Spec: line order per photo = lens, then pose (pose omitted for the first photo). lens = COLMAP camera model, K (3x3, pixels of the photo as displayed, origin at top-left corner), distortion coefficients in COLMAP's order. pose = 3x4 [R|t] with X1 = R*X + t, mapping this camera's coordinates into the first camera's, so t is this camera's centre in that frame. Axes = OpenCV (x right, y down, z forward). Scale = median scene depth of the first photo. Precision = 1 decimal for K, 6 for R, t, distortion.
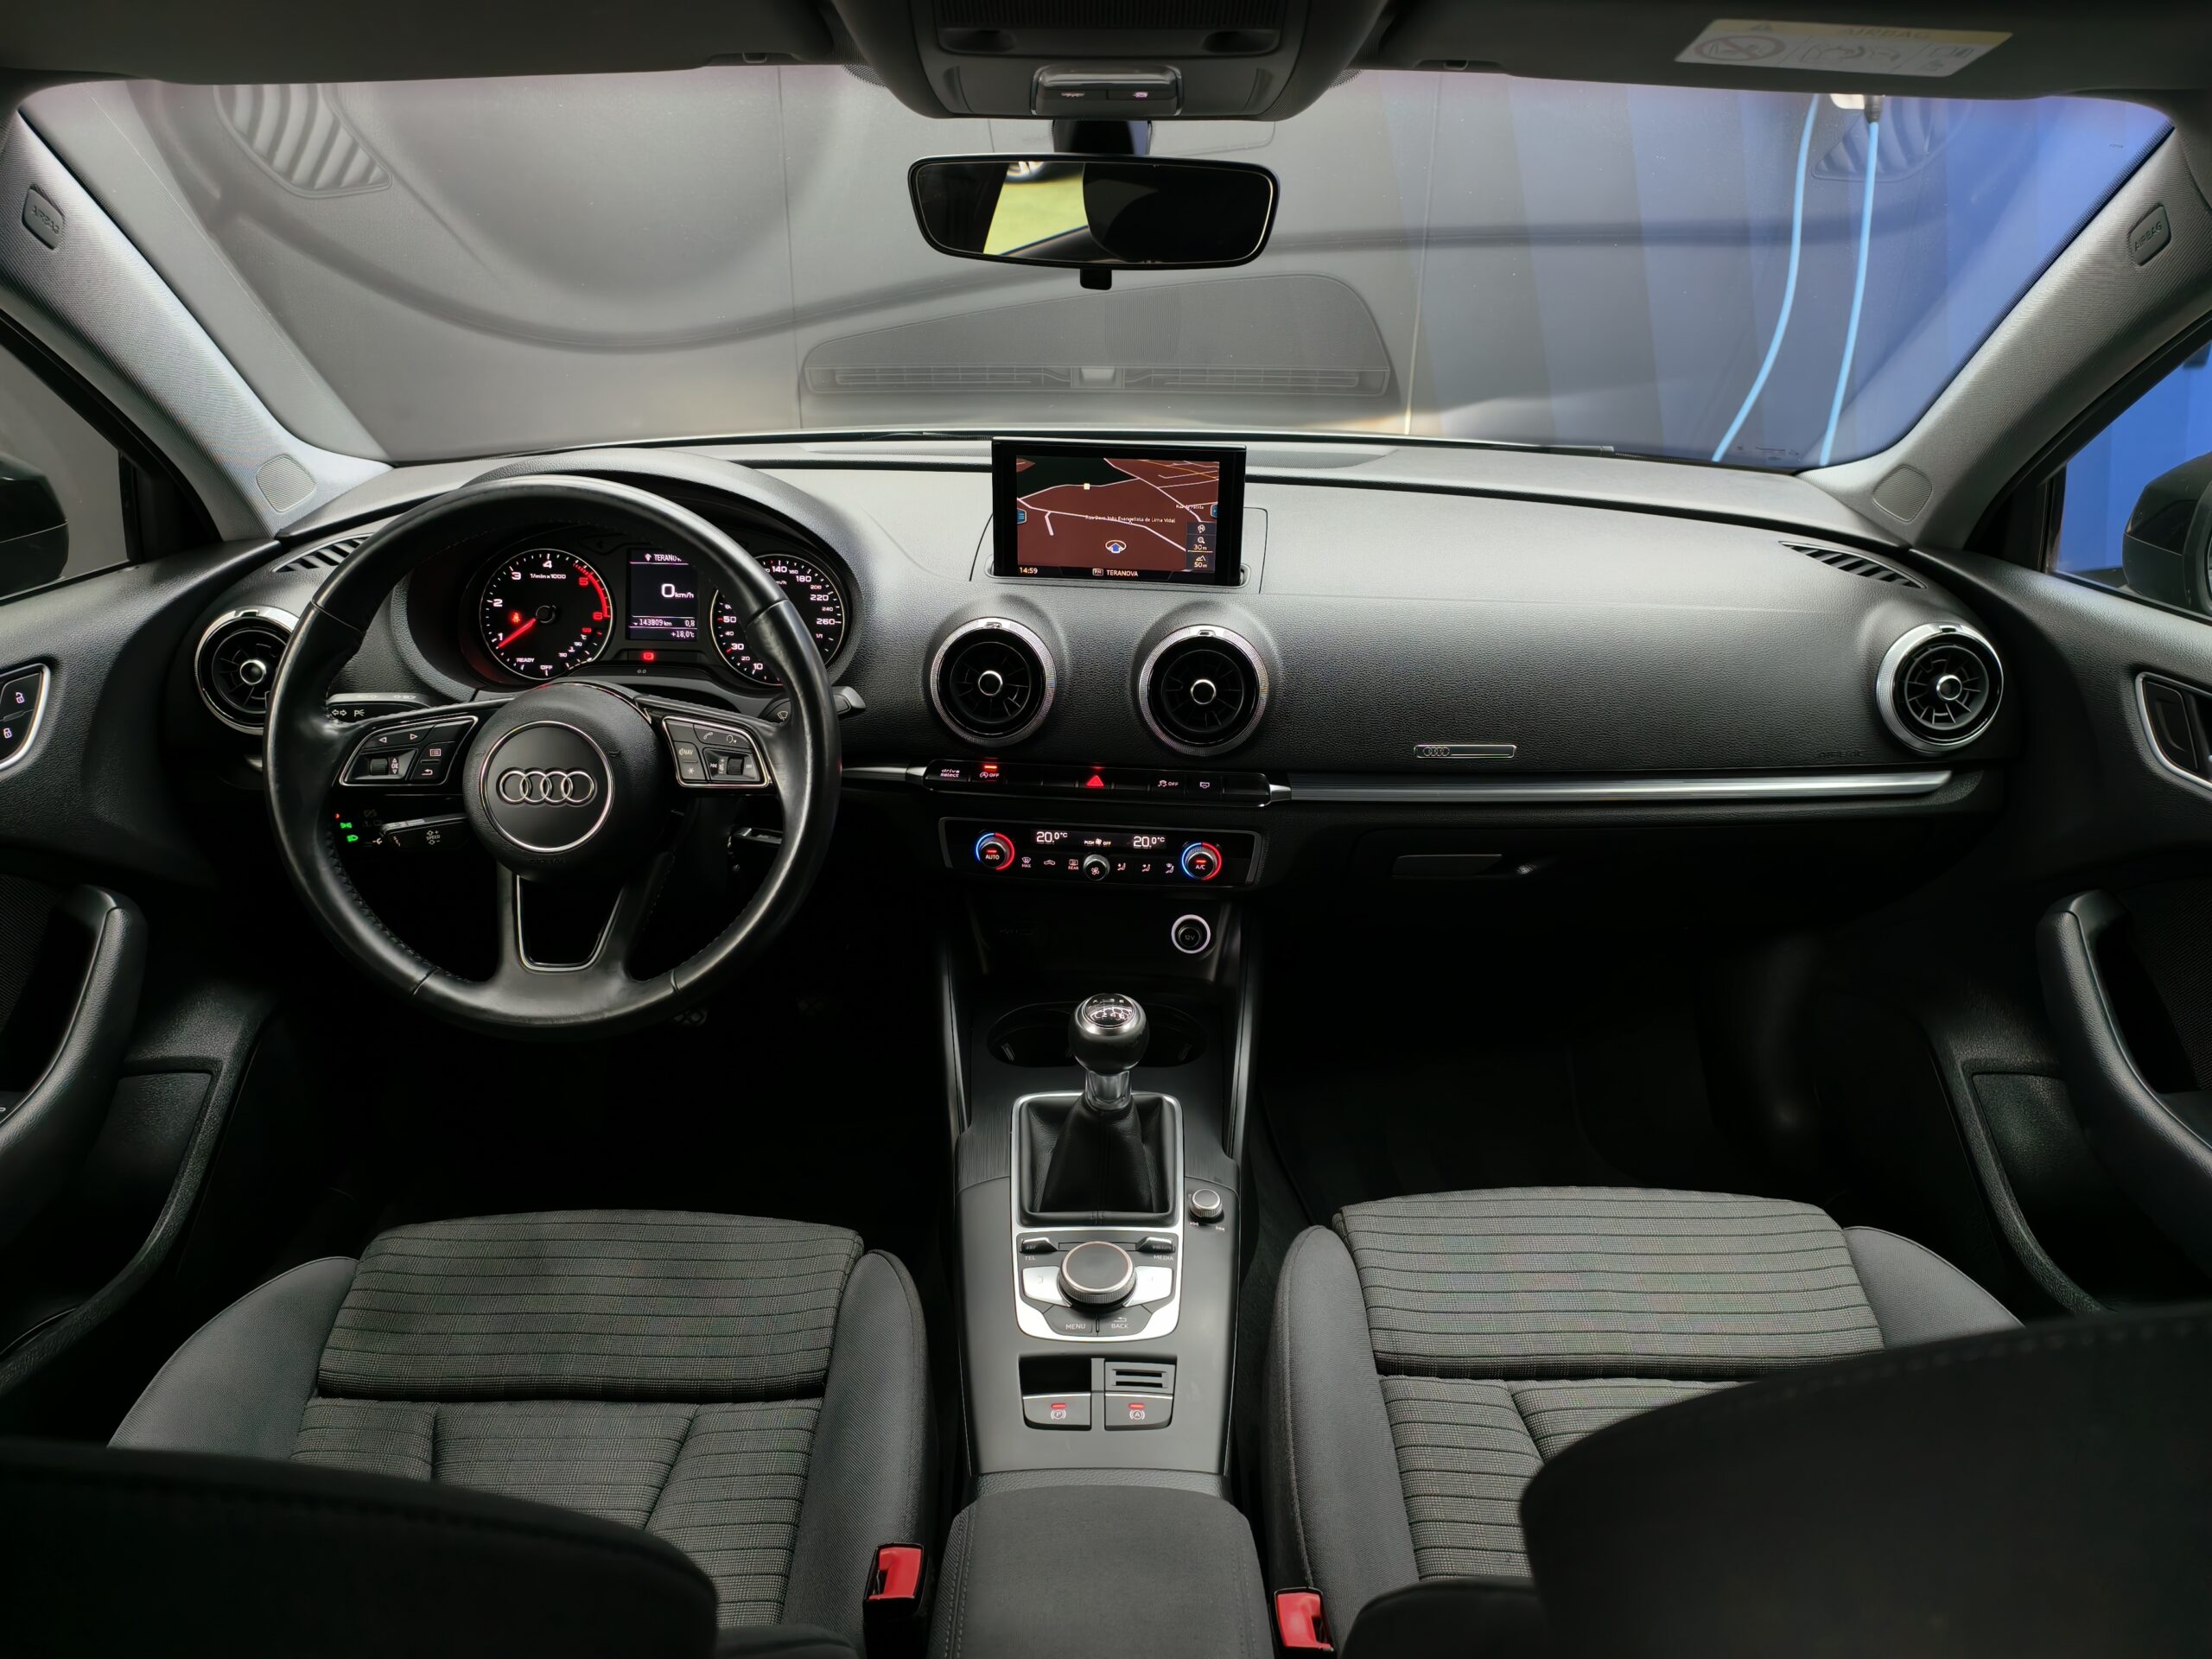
lens RADIAL K [[1499.6, 0, 1114.6], [0, 1499.6, 812.2], [0, 0, 1]] dist [0.022587, -0.050010]
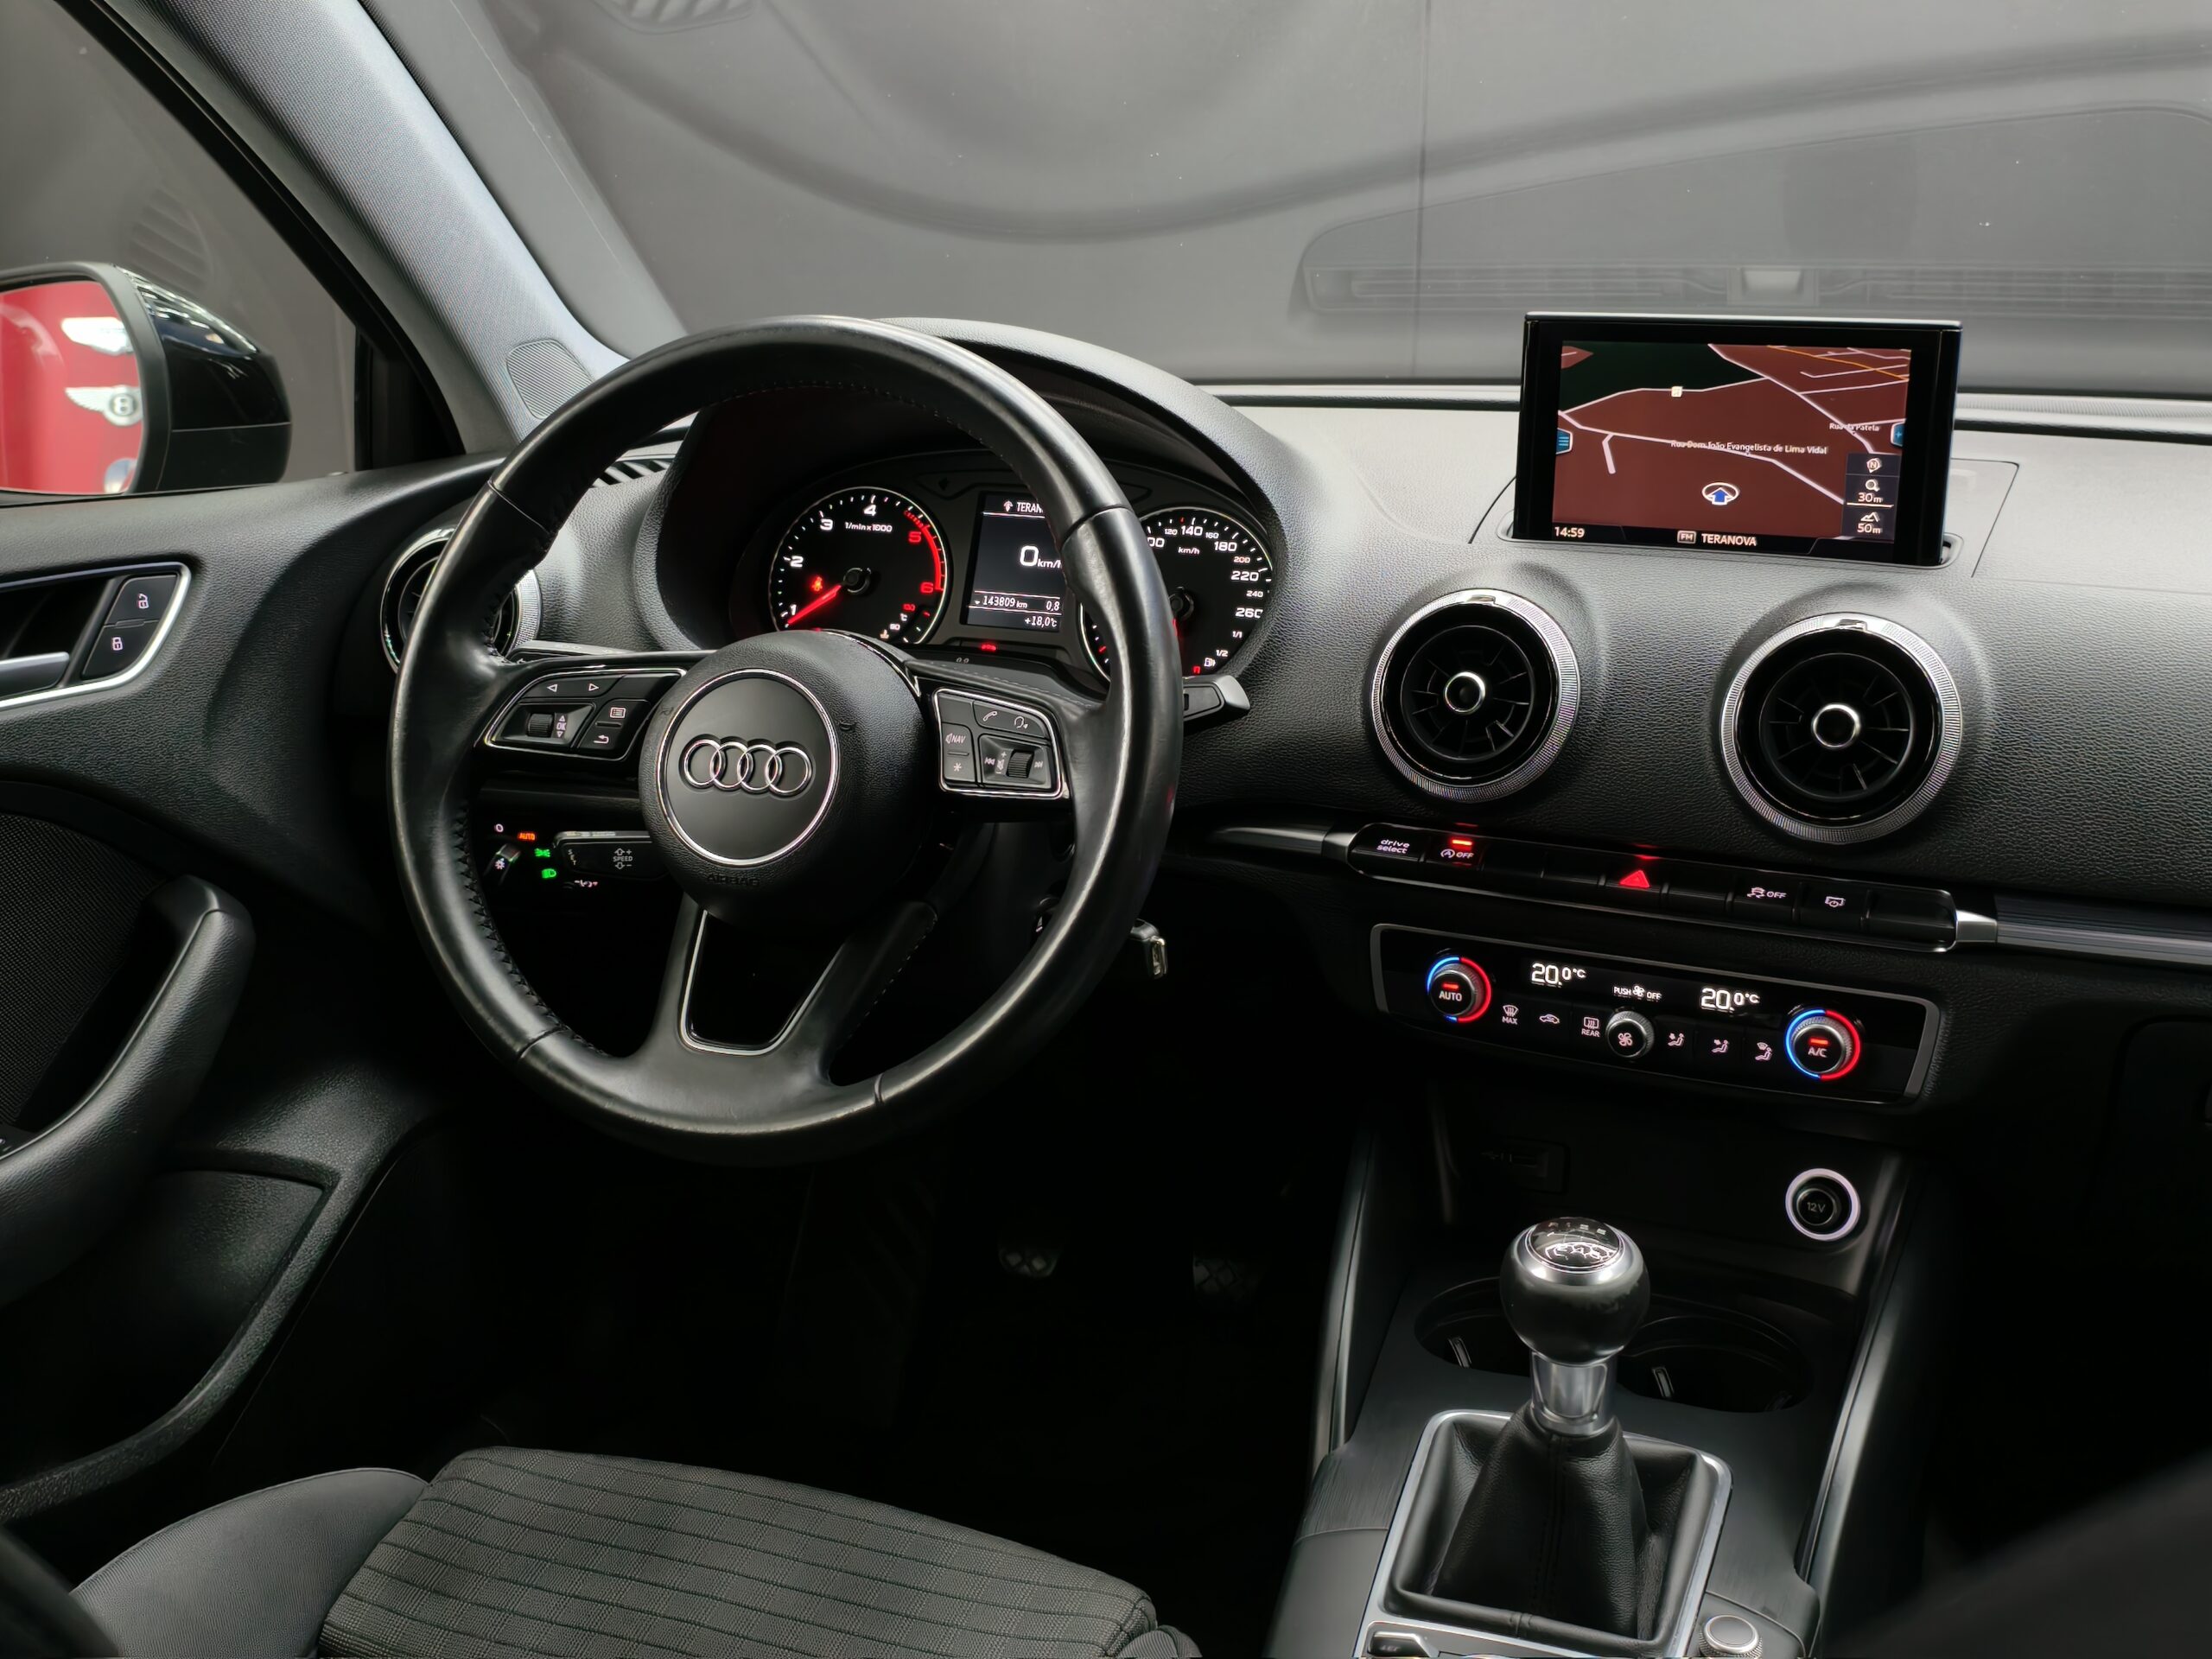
lens RADIAL K [[2260.8, 0, 1114.9], [0, 2260.8, 814.0], [0, 0, 1]] dist [0.148920, -0.517598]
pose [[0.933150, 0.080121, -0.350444, 0.103748], [-0.130717, 0.983740, -0.123160, 0.088052], [0.334878, 0.160735, 0.928451, 0.112383]]
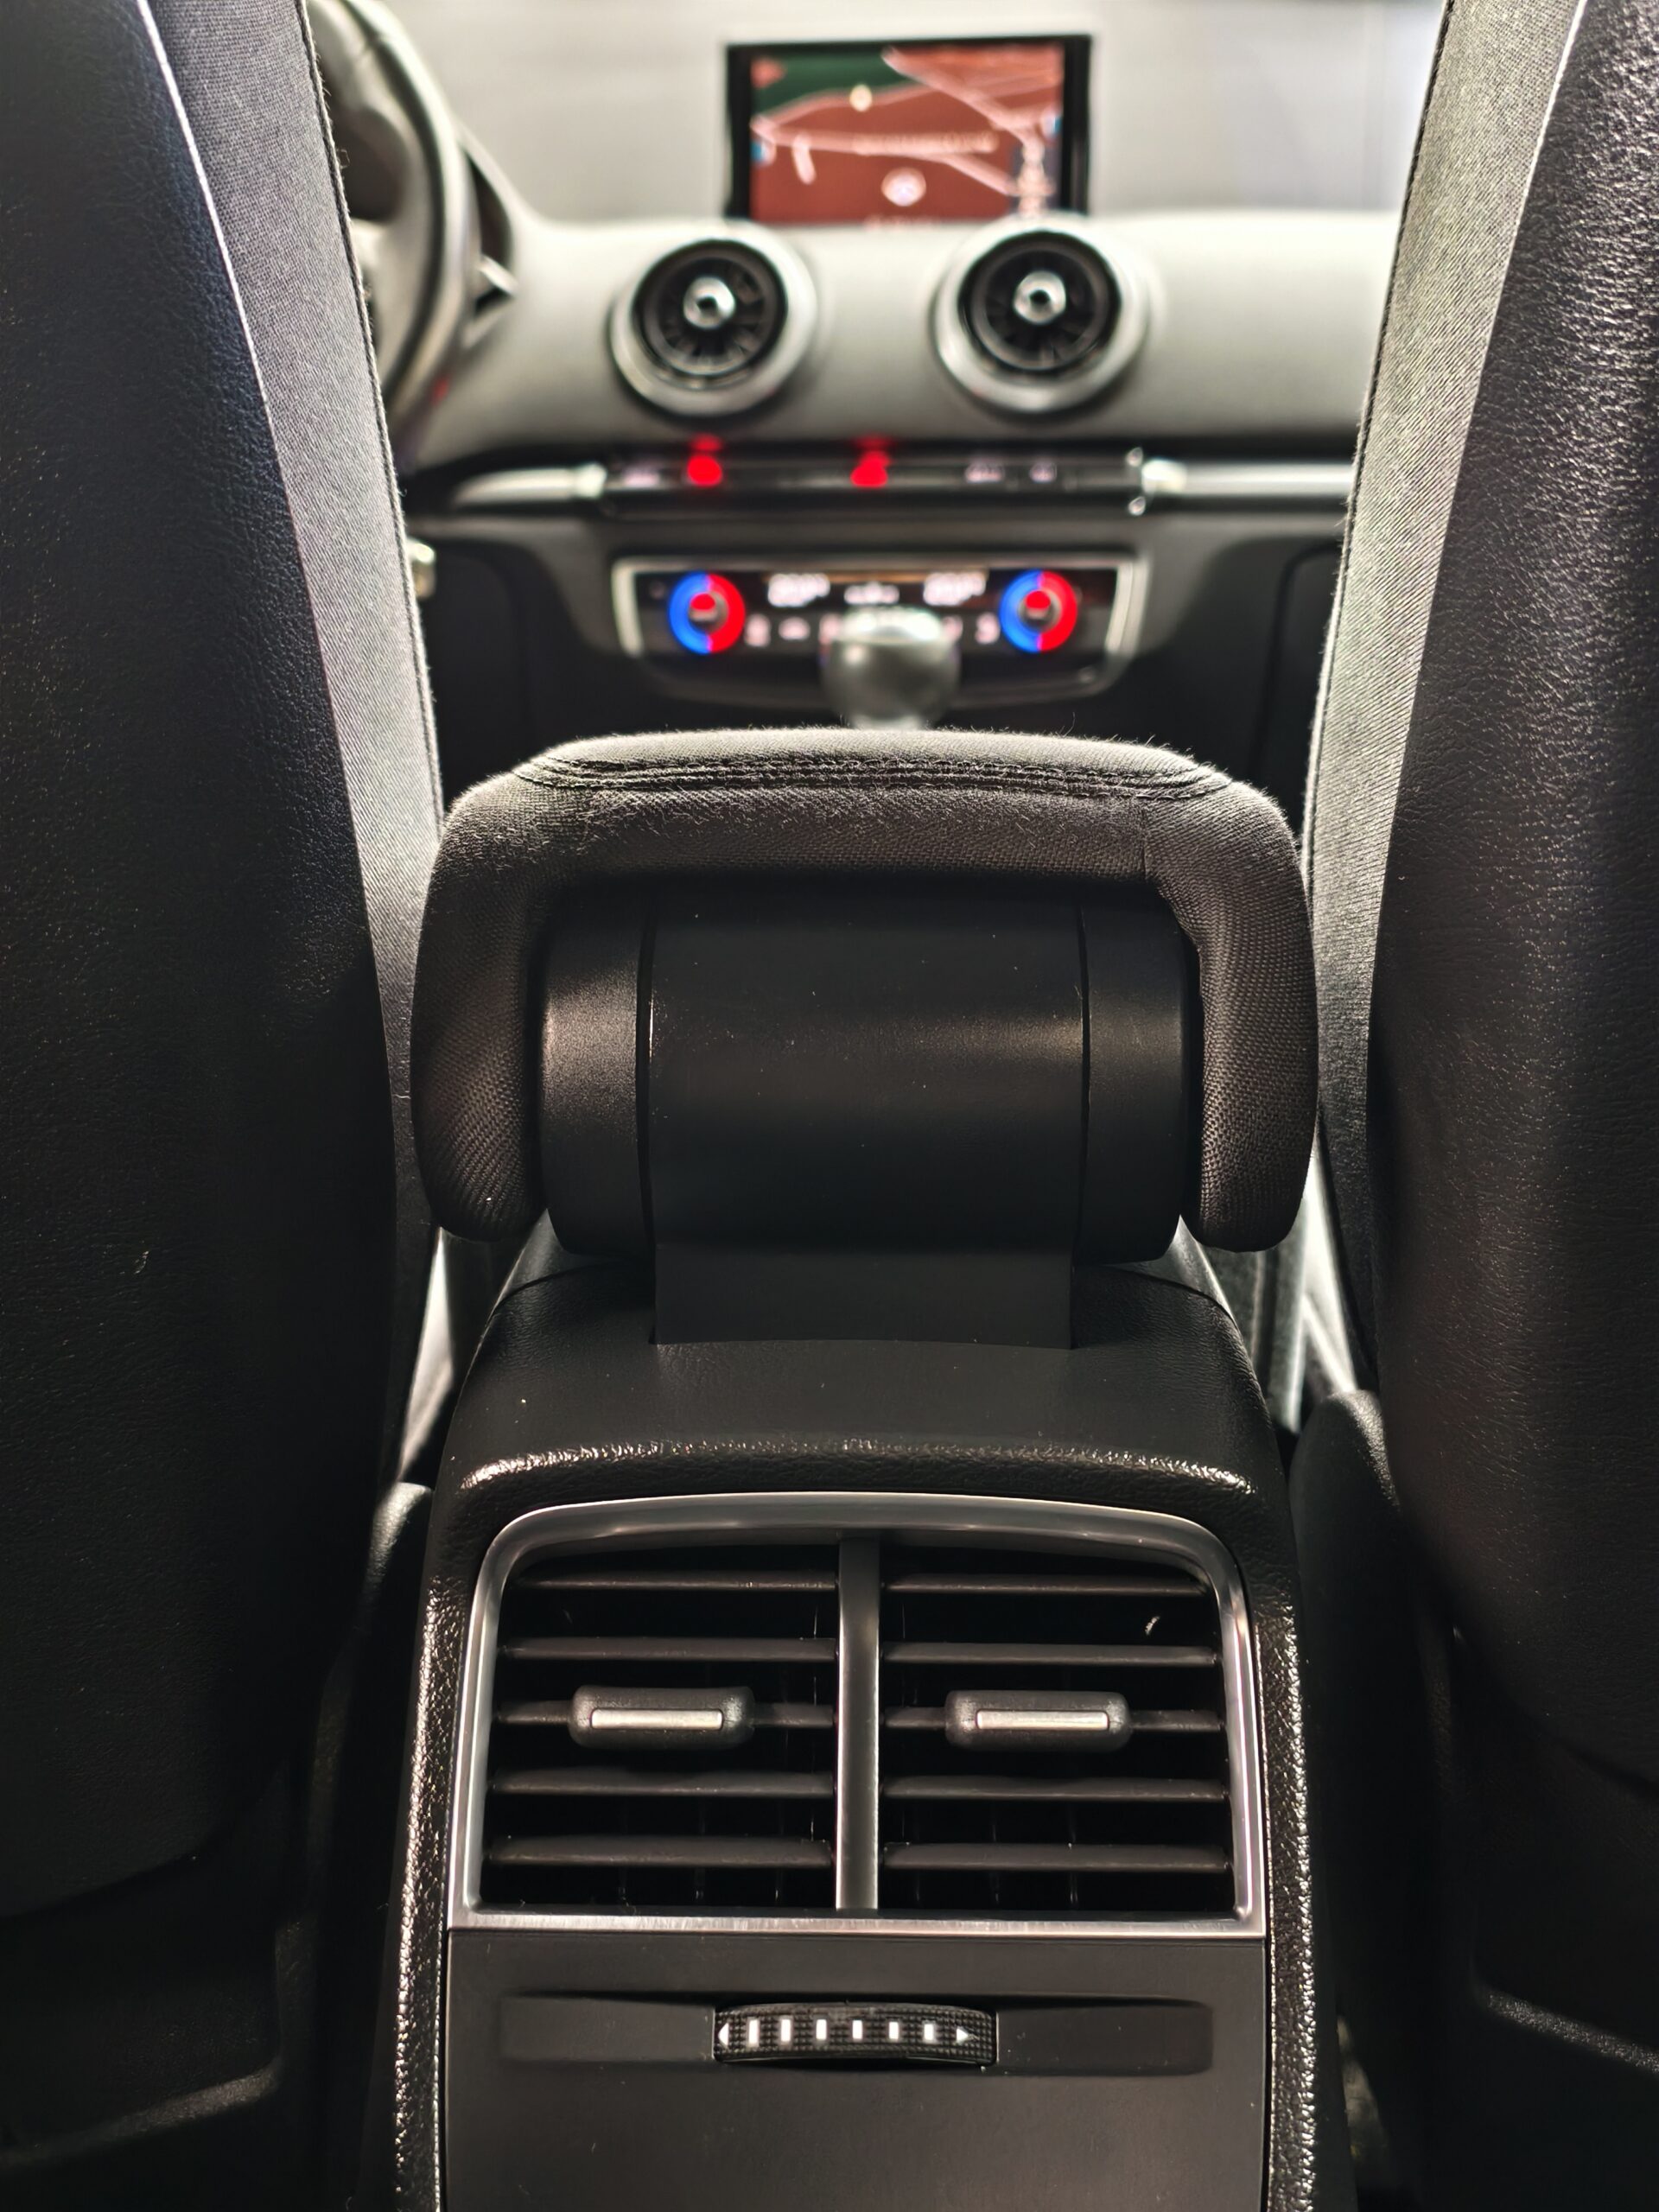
lens RADIAL K [[2260.8, 0, 829.5], [0, 2260.8, 1106.0], [0, 0, 1]] dist [0.148920, -0.517598]
pose [[0.999633, 0.009133, -0.025518, -0.002530], [-0.015617, 0.963596, -0.266905, 0.490368], [0.022152, 0.267206, 0.963385, 0.134209]]
